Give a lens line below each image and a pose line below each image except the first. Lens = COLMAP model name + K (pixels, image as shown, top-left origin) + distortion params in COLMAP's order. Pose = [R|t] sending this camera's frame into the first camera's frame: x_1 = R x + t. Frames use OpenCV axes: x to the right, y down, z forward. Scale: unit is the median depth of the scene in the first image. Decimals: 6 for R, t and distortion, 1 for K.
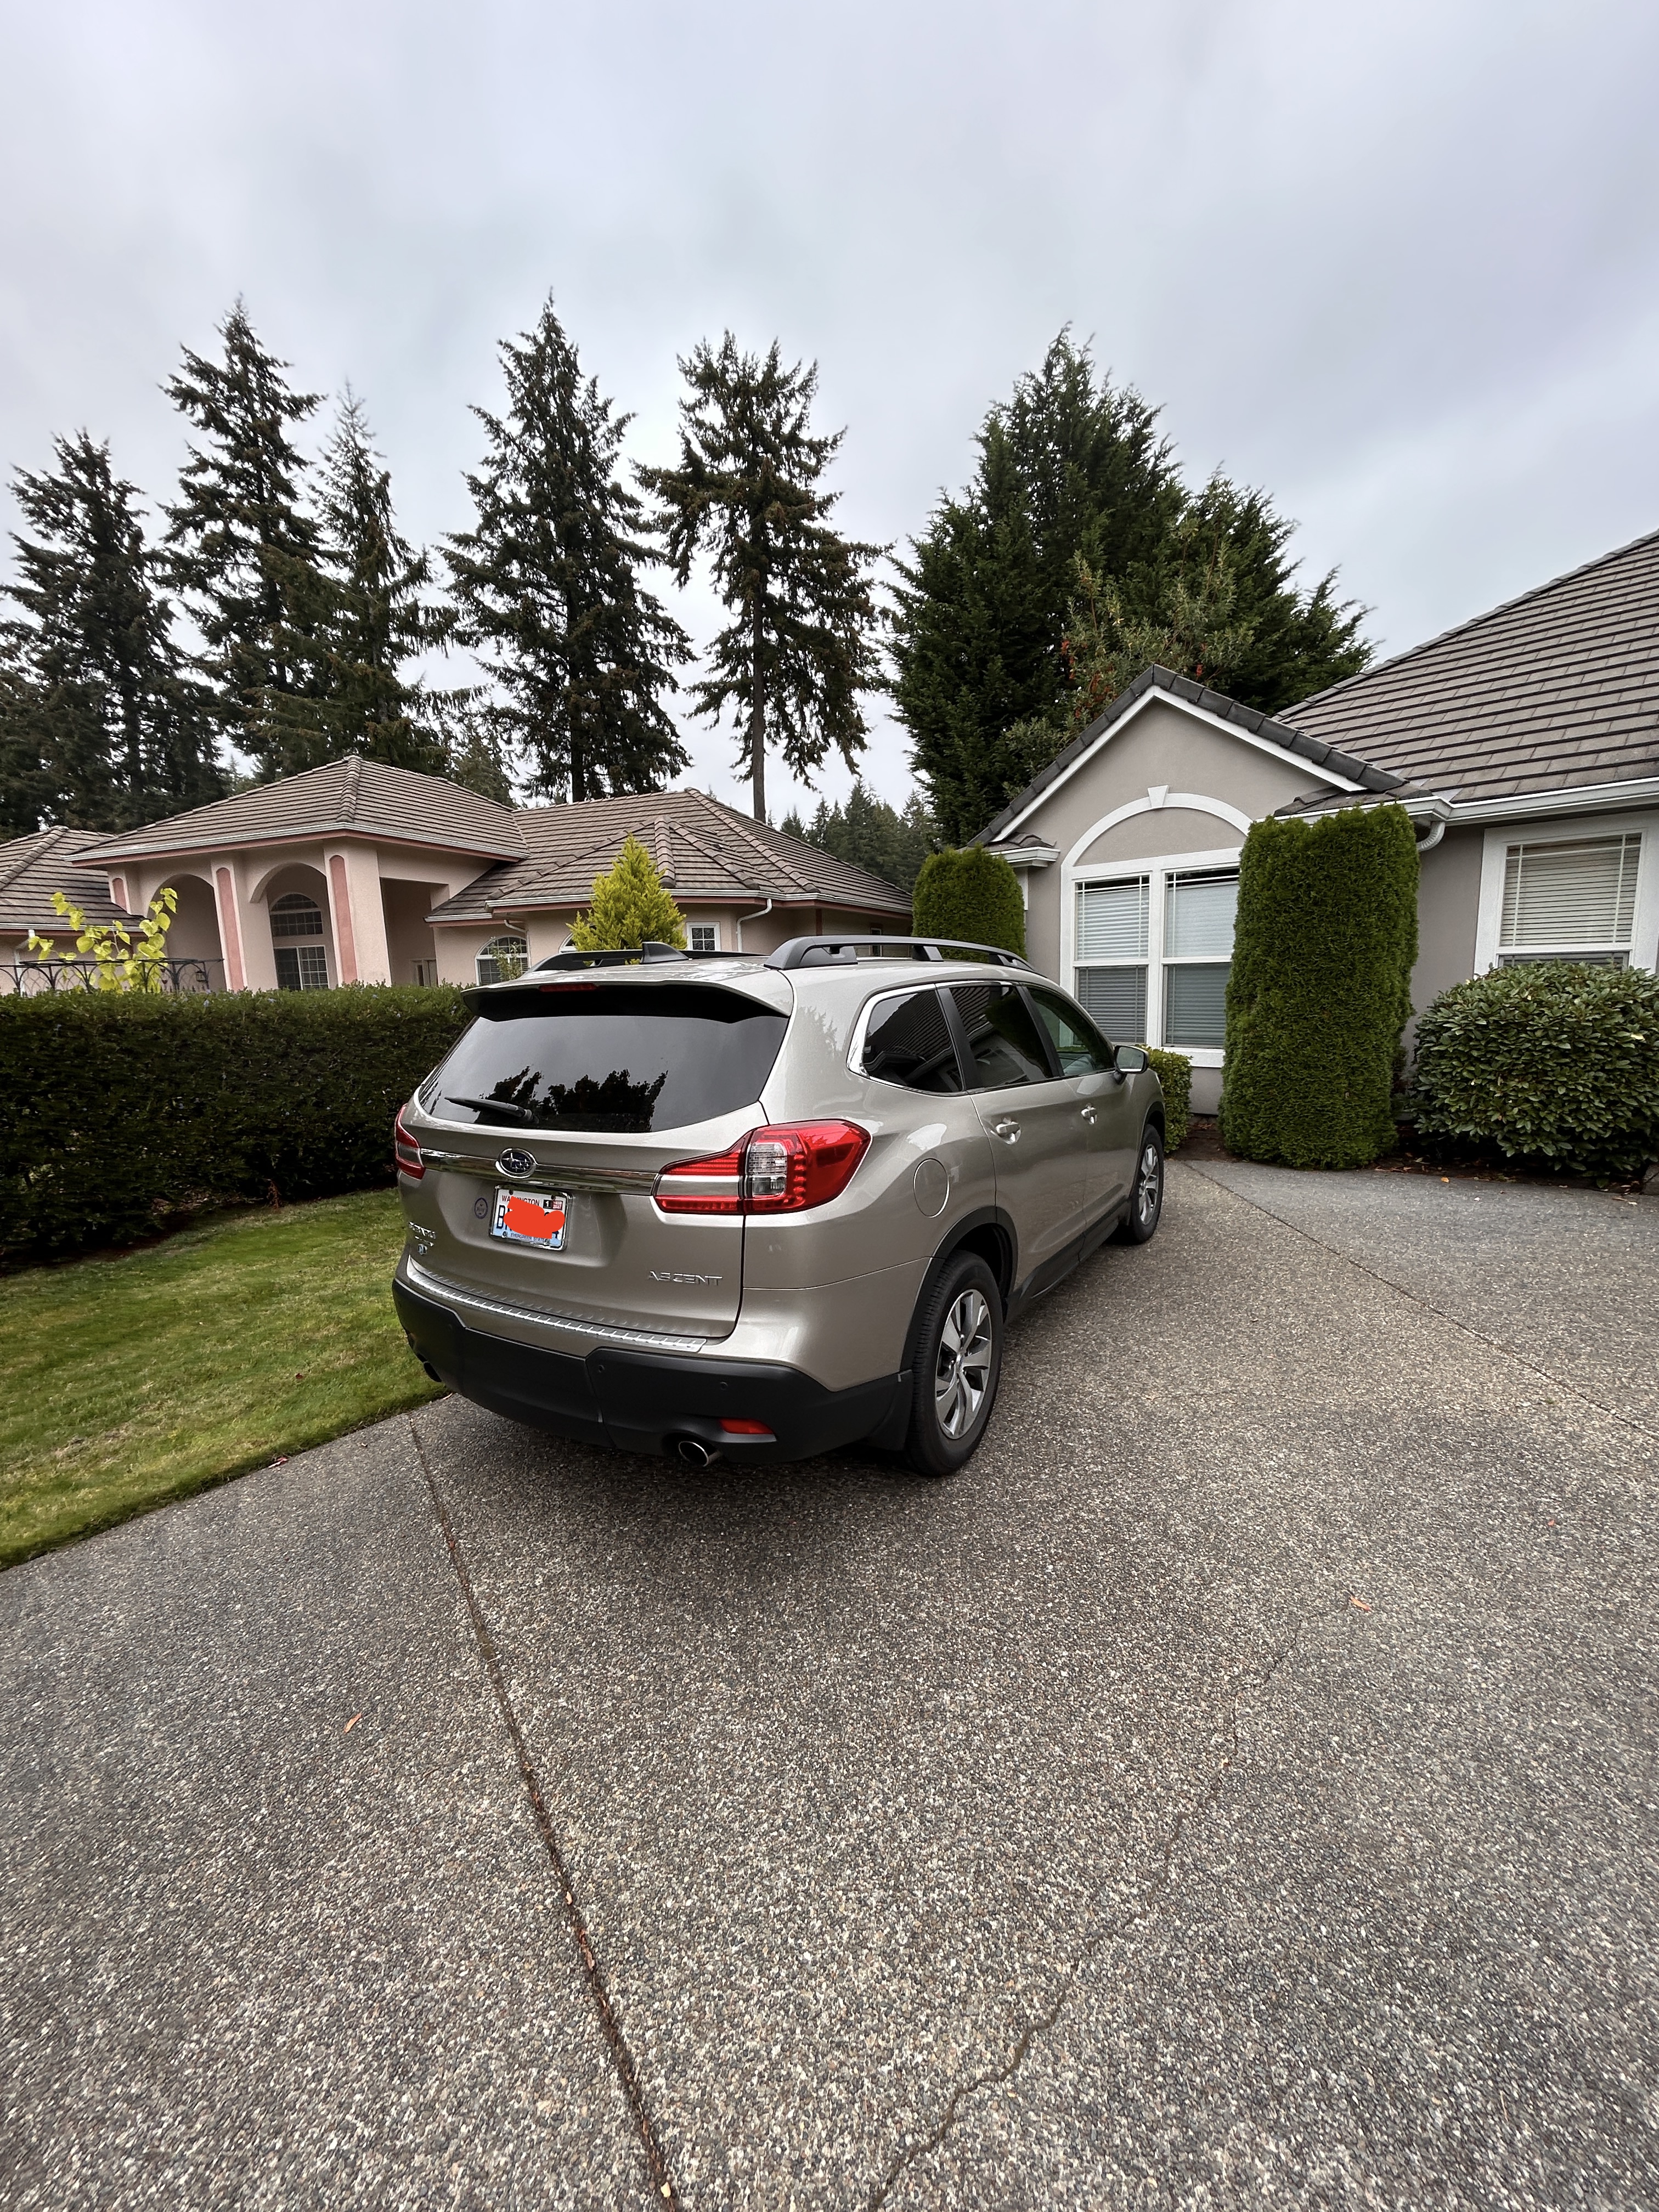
lens RADIAL K [[892.9, 0, 825.8], [0, 892.9, 1104.0], [0, 0, 1]] dist [-0.001298, 0.000818]
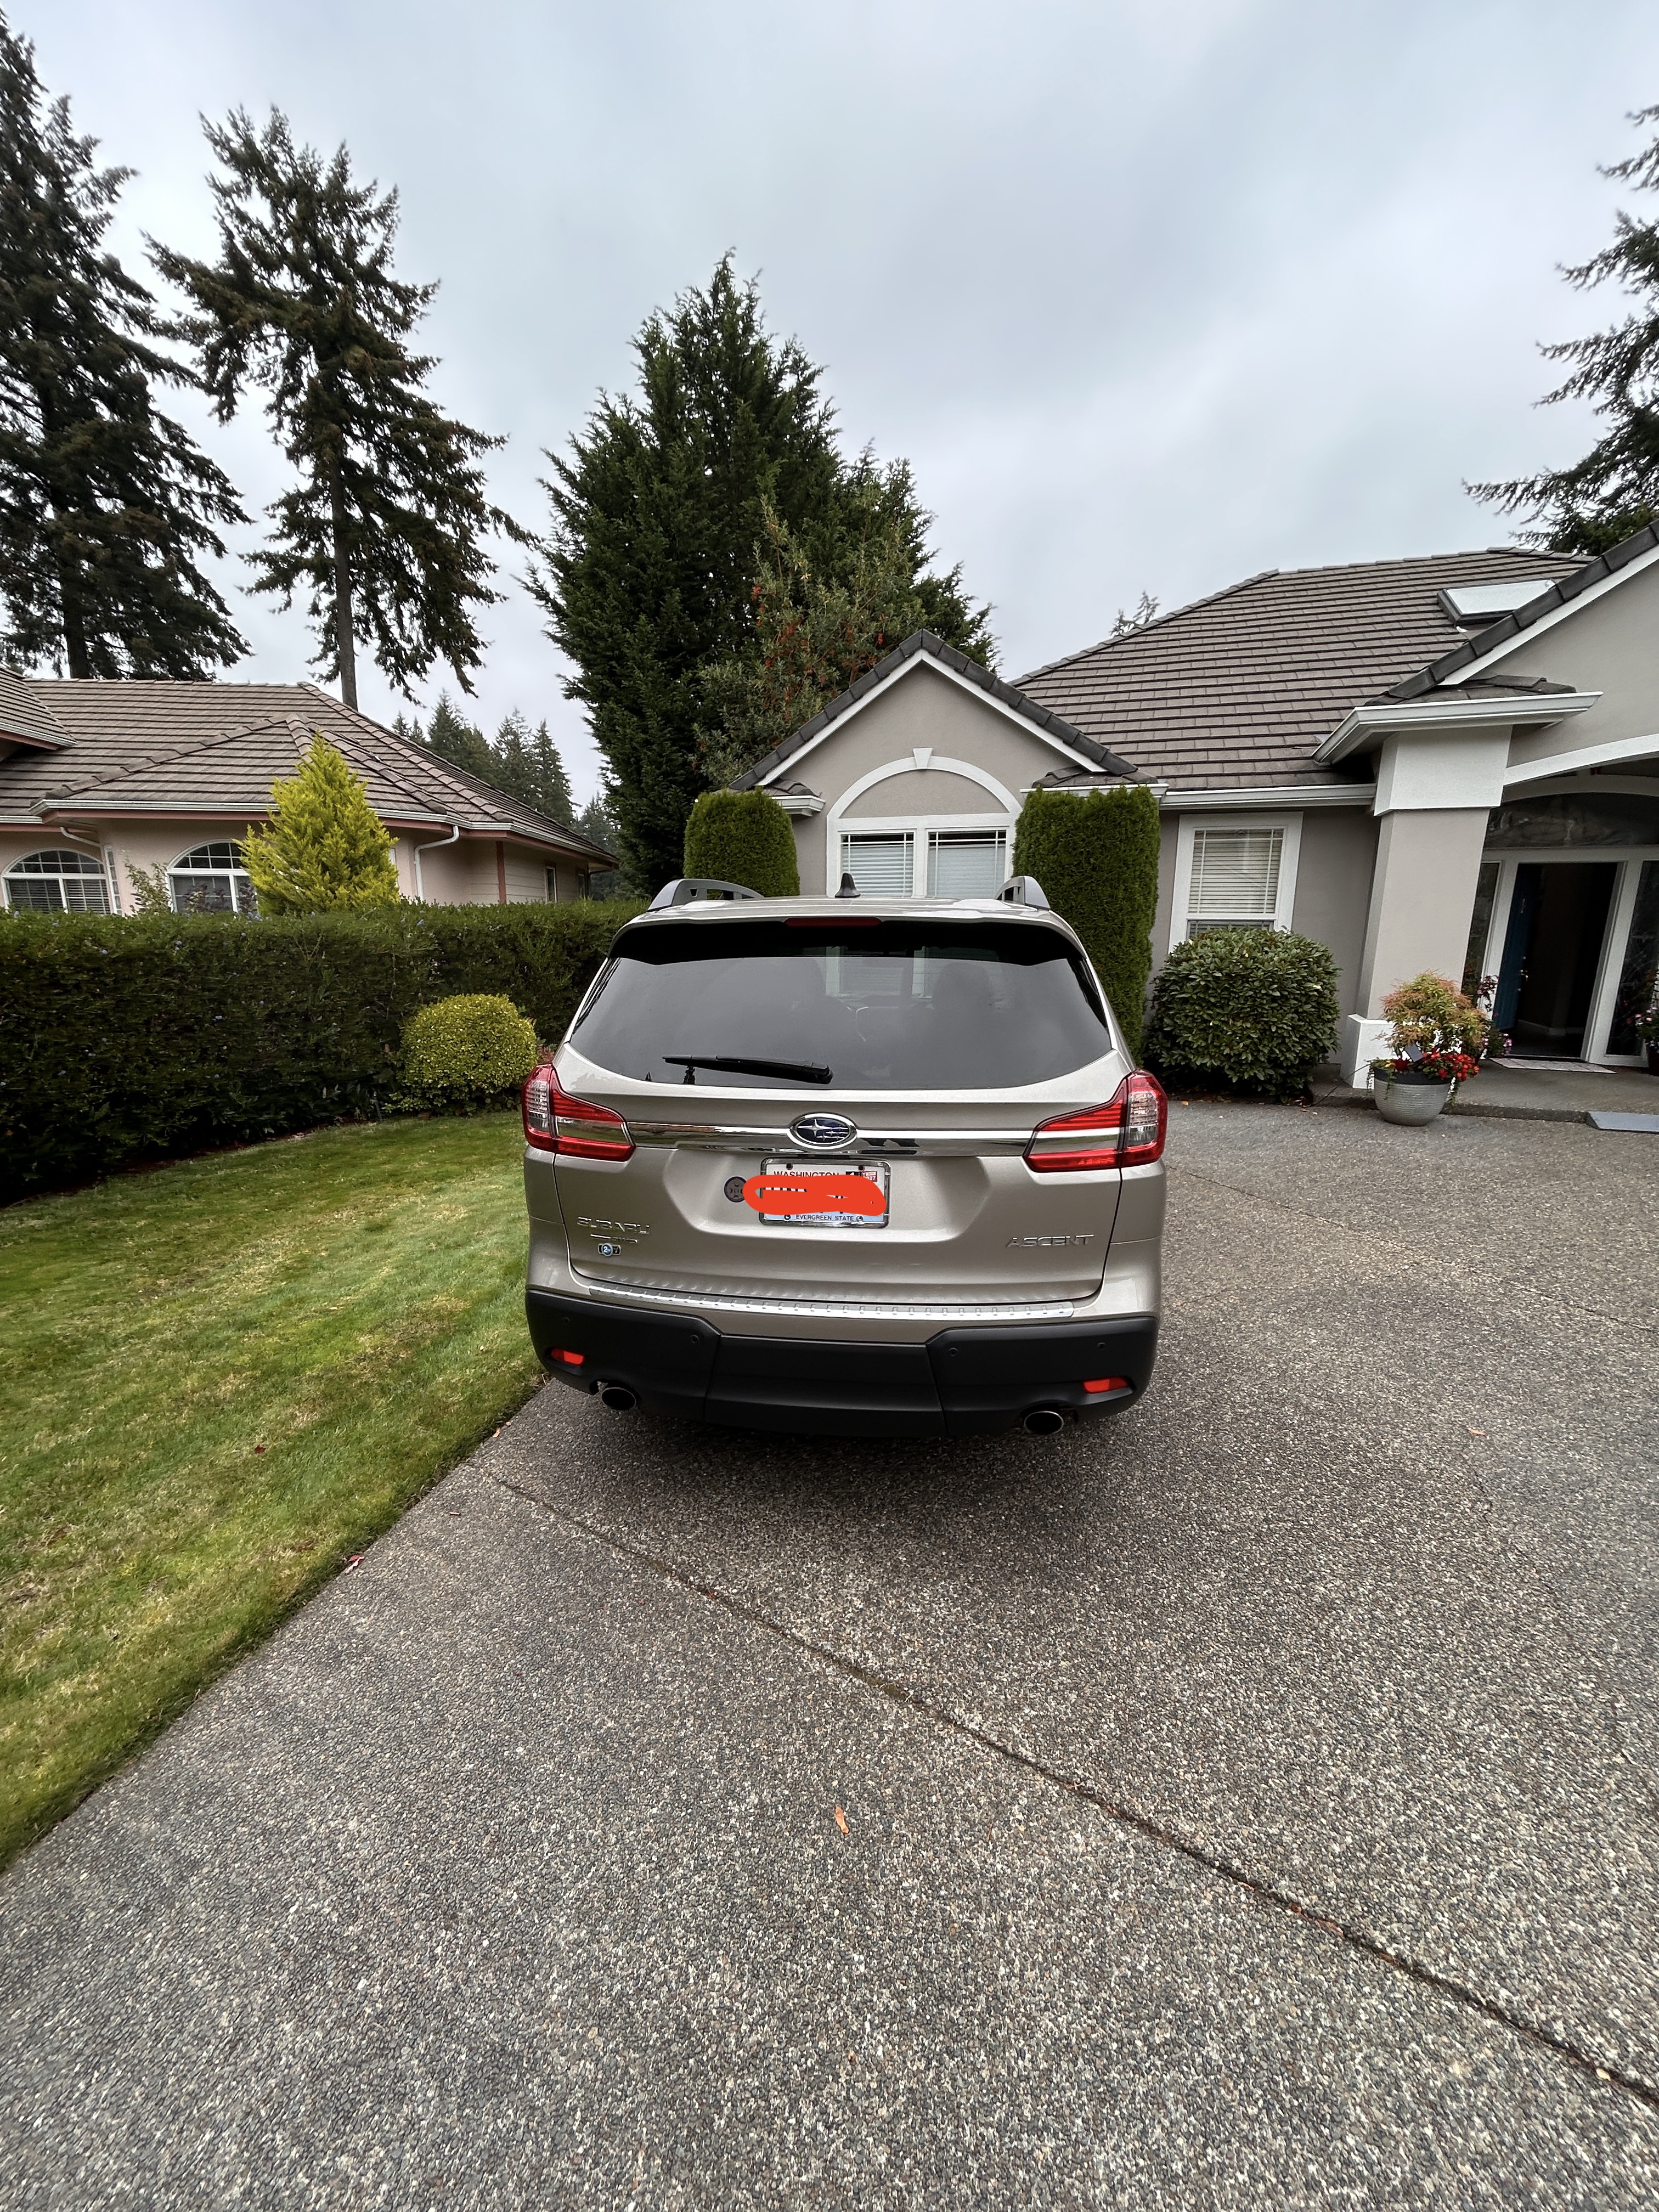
lens RADIAL K [[892.9, 0, 826.7], [0, 892.9, 1106.1], [0, 0, 1]] dist [-0.001298, 0.000818]
pose [[0.906306, -0.053120, 0.419270, -0.180552], [0.028773, 0.997523, 0.064185, -0.002862], [-0.421641, -0.046107, 0.905590, 0.062431]]
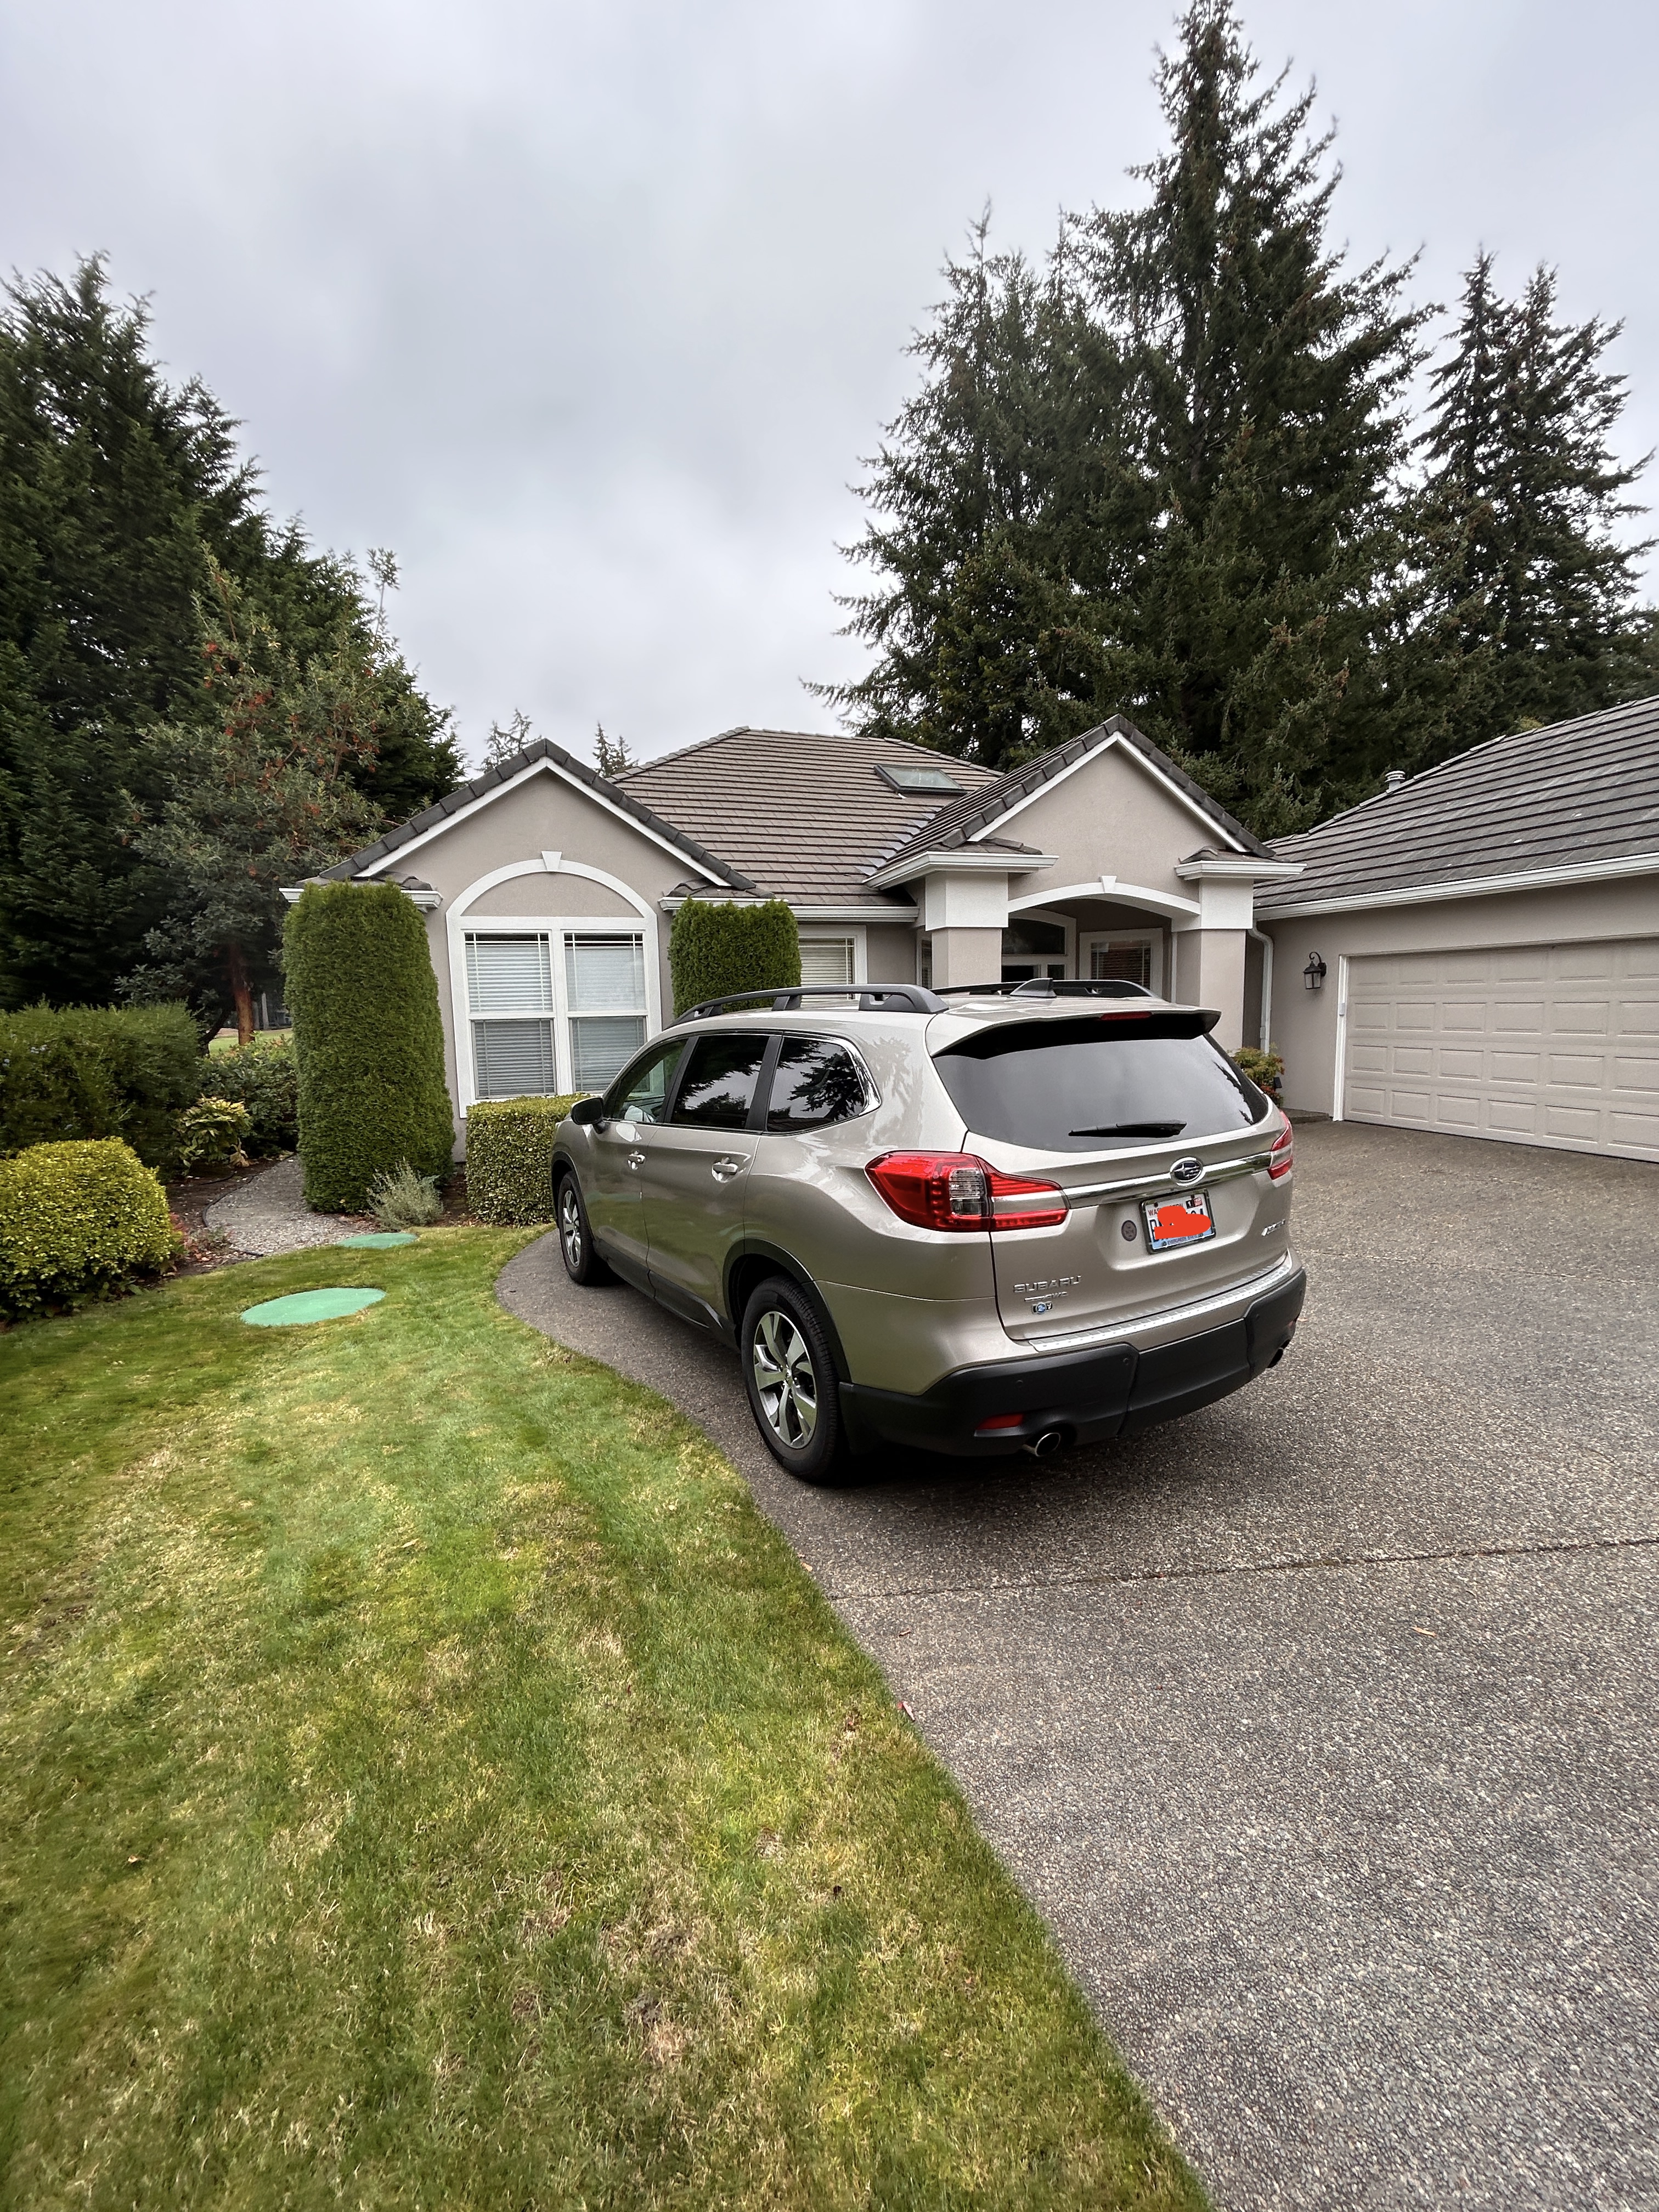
lens RADIAL K [[892.9, 0, 830.2], [0, 892.9, 1105.0], [0, 0, 1]] dist [-0.001298, 0.000818]
pose [[0.464264, -0.077307, 0.882317, -0.395998], [0.137574, 0.990387, 0.014386, -0.023904], [-0.874947, 0.114705, 0.470437, 0.222924]]
